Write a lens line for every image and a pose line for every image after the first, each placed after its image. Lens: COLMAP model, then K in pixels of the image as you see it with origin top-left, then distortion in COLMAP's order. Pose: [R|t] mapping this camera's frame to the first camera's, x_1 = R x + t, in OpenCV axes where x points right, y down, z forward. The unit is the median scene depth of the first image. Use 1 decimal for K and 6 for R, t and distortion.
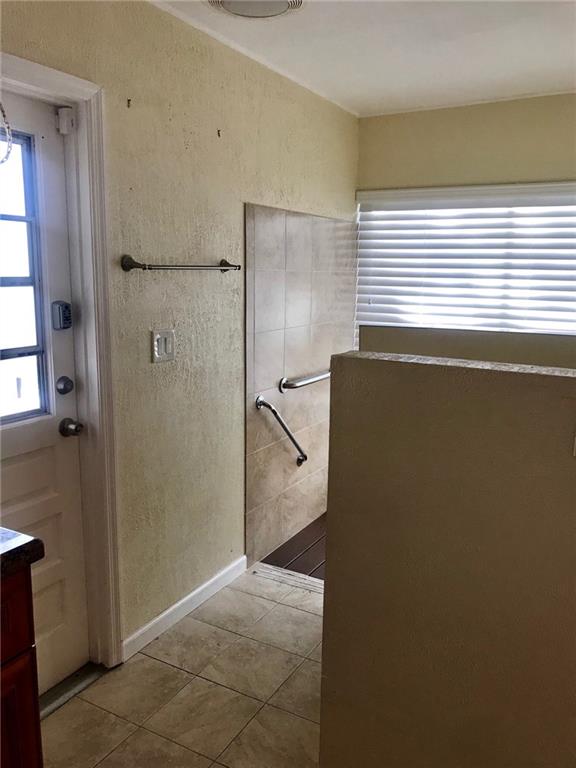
lens RADIAL K [[629.6, 0, 288.0], [0, 629.6, 384.0], [0, 0, 1]] dist [0.071318, -0.128882]
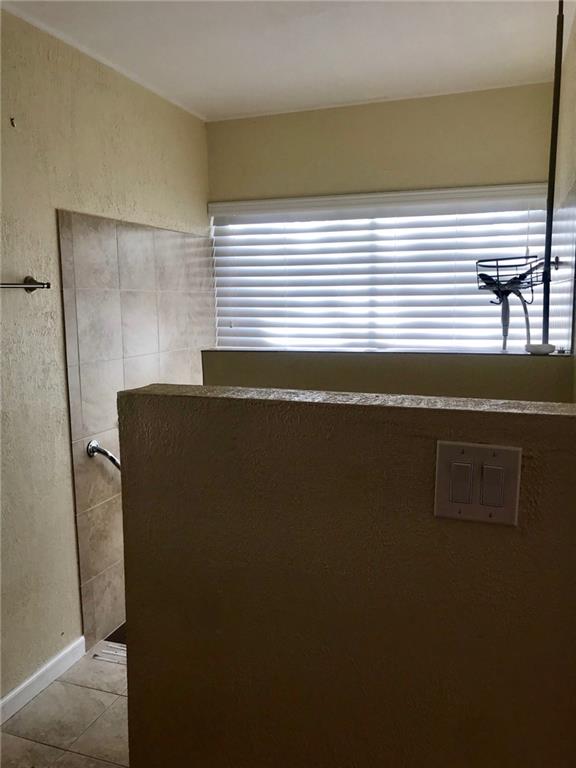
lens RADIAL K [[627.3, 0, 288.0], [0, 627.3, 384.0], [0, 0, 1]] dist [0.014228, 0.009576]
pose [[0.986594, -0.045950, 0.156590, 0.080994], [0.052767, 0.997819, -0.039659, -0.008517], [-0.154427, 0.047390, 0.986867, 0.137547]]
